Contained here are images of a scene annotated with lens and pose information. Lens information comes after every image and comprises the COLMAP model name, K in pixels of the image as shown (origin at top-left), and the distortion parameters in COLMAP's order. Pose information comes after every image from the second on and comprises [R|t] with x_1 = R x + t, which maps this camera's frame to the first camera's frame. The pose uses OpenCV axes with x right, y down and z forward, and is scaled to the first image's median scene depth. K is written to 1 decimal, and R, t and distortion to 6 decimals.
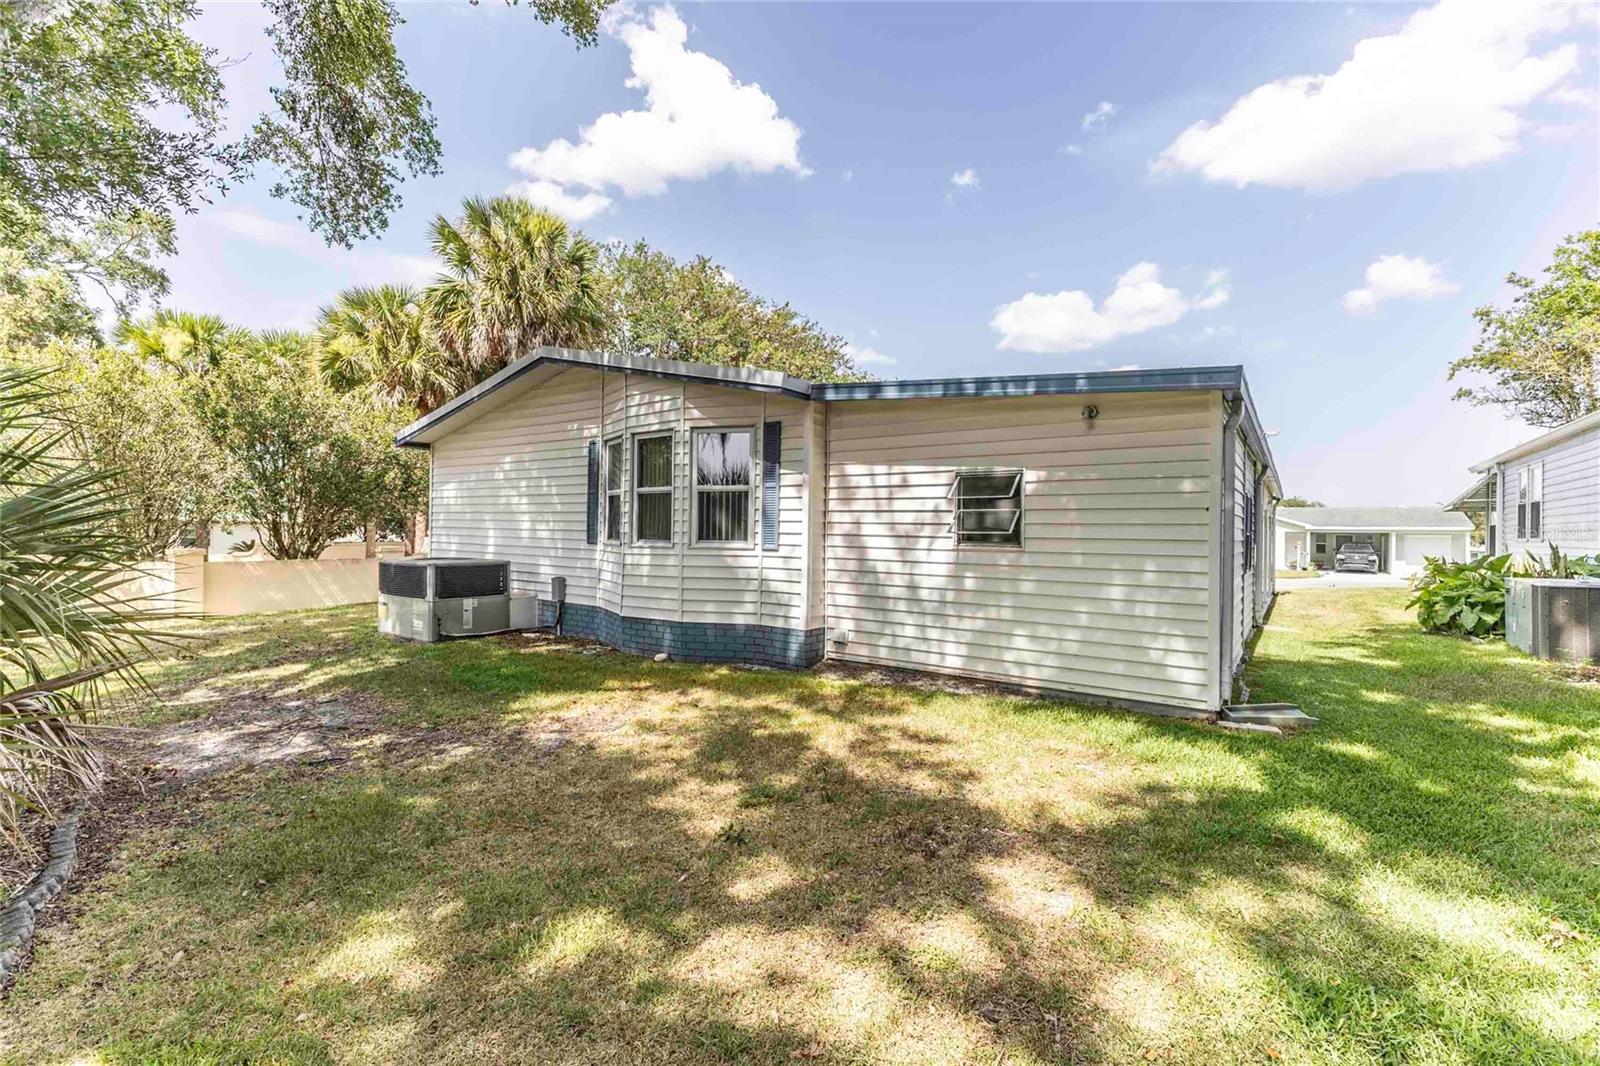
lens RADIAL K [[683.7, 0, 815.5], [0, 683.7, 533.6], [0, 0, 1]] dist [0.005218, 0.000011]
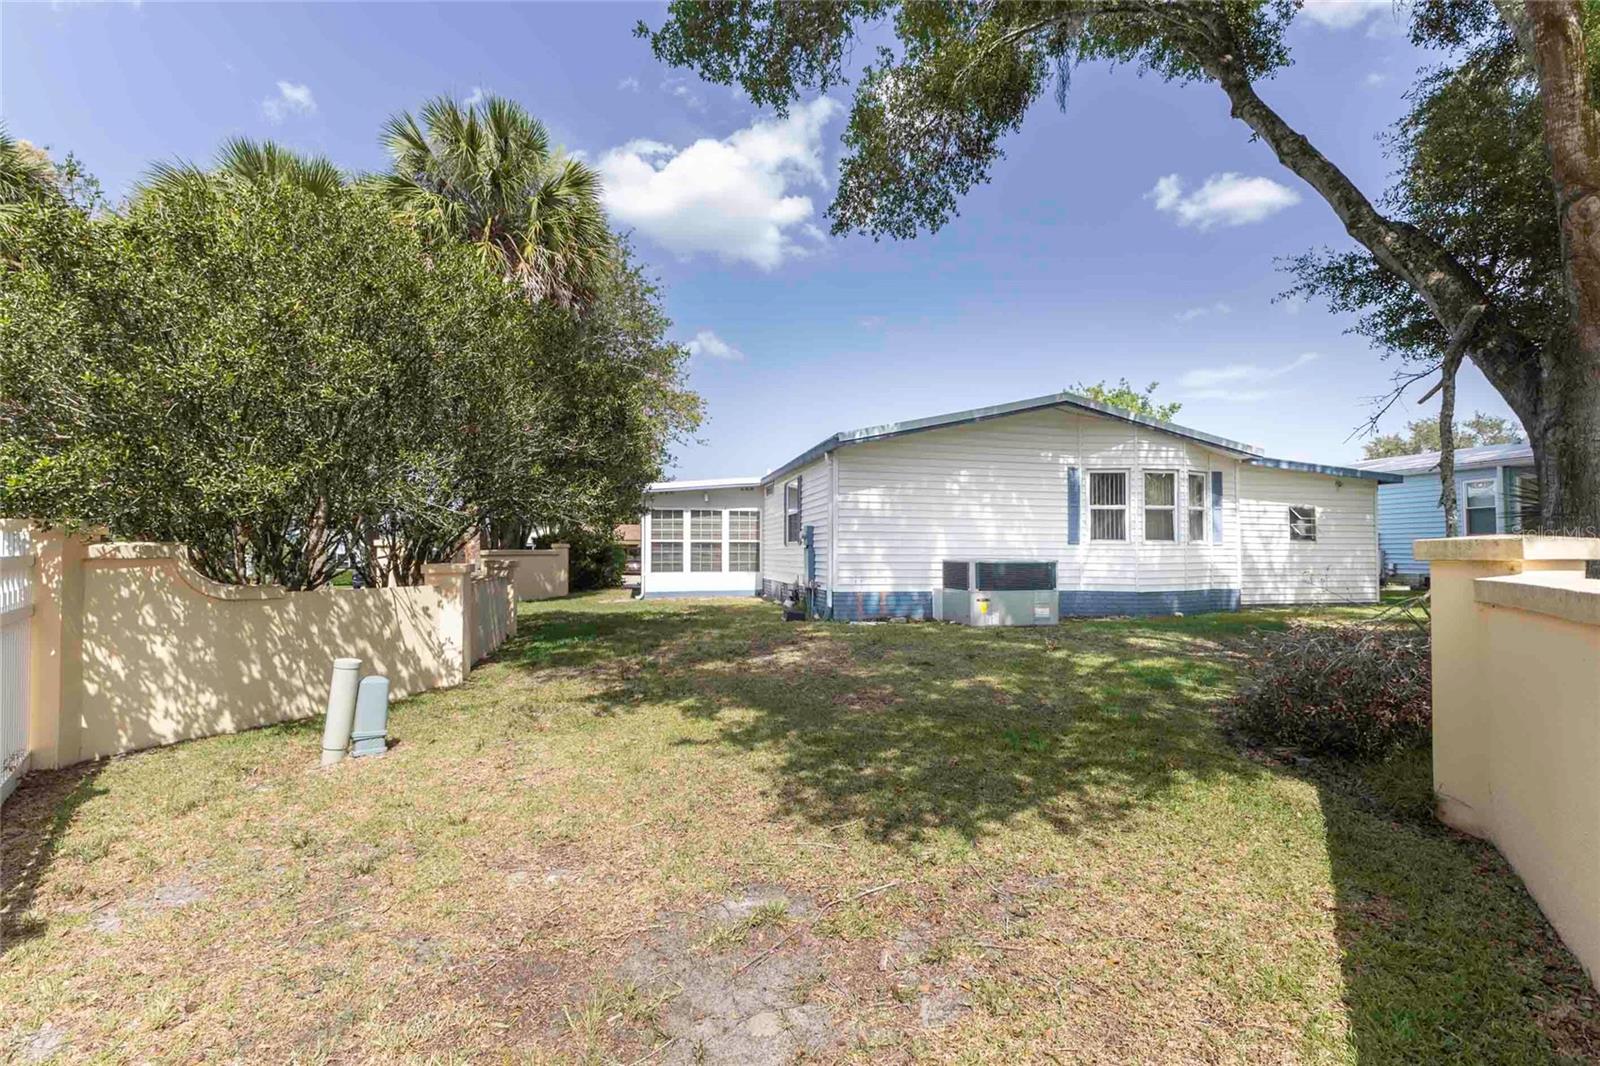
lens RADIAL K [[737.9, 0, 800.0], [0, 737.9, 533.0], [0, 0, 1]] dist [0.013597, -0.000182]
pose [[0.661985, 0.005015, 0.749500, -2.319188], [0.007556, 0.999882, -0.013364, 0.010468], [-0.749479, 0.014510, 0.661869, 0.583846]]
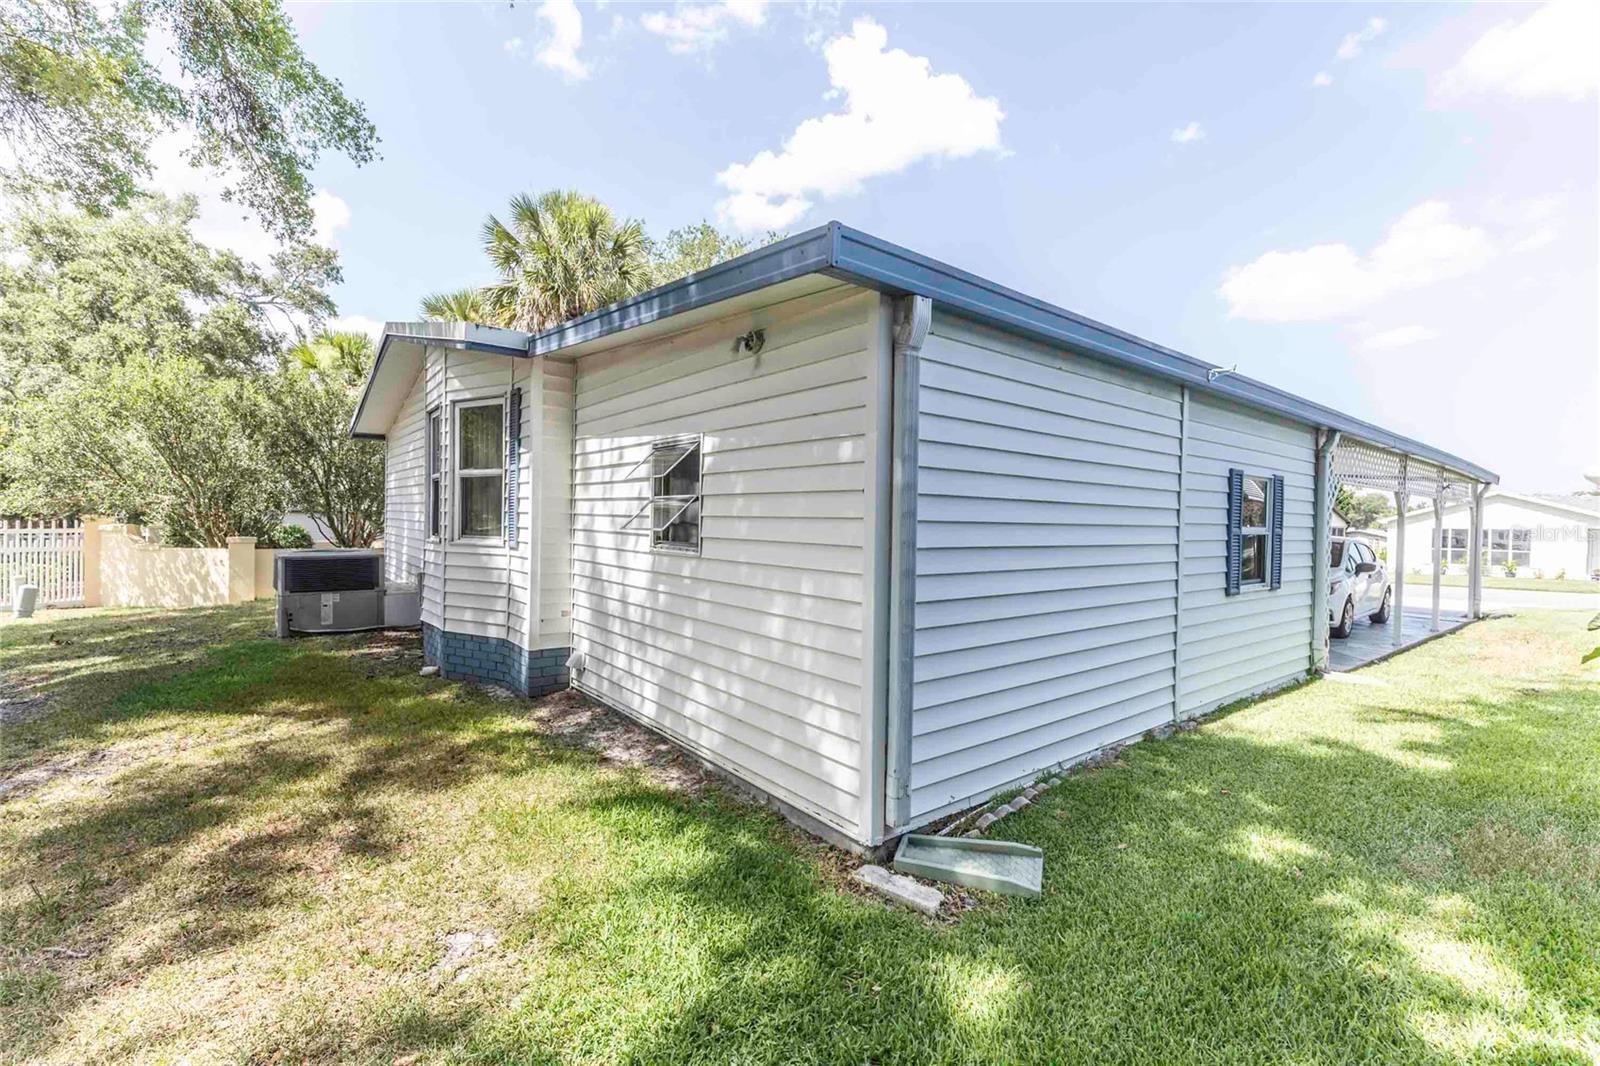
lens RADIAL K [[683.7, 0, 815.5], [0, 683.7, 533.6], [0, 0, 1]] dist [0.005218, 0.000011]
pose [[0.963195, 0.008203, -0.268679, 0.526388], [-0.004669, 0.999894, 0.013792, -0.006359], [0.268764, -0.012030, 0.963131, 0.337556]]
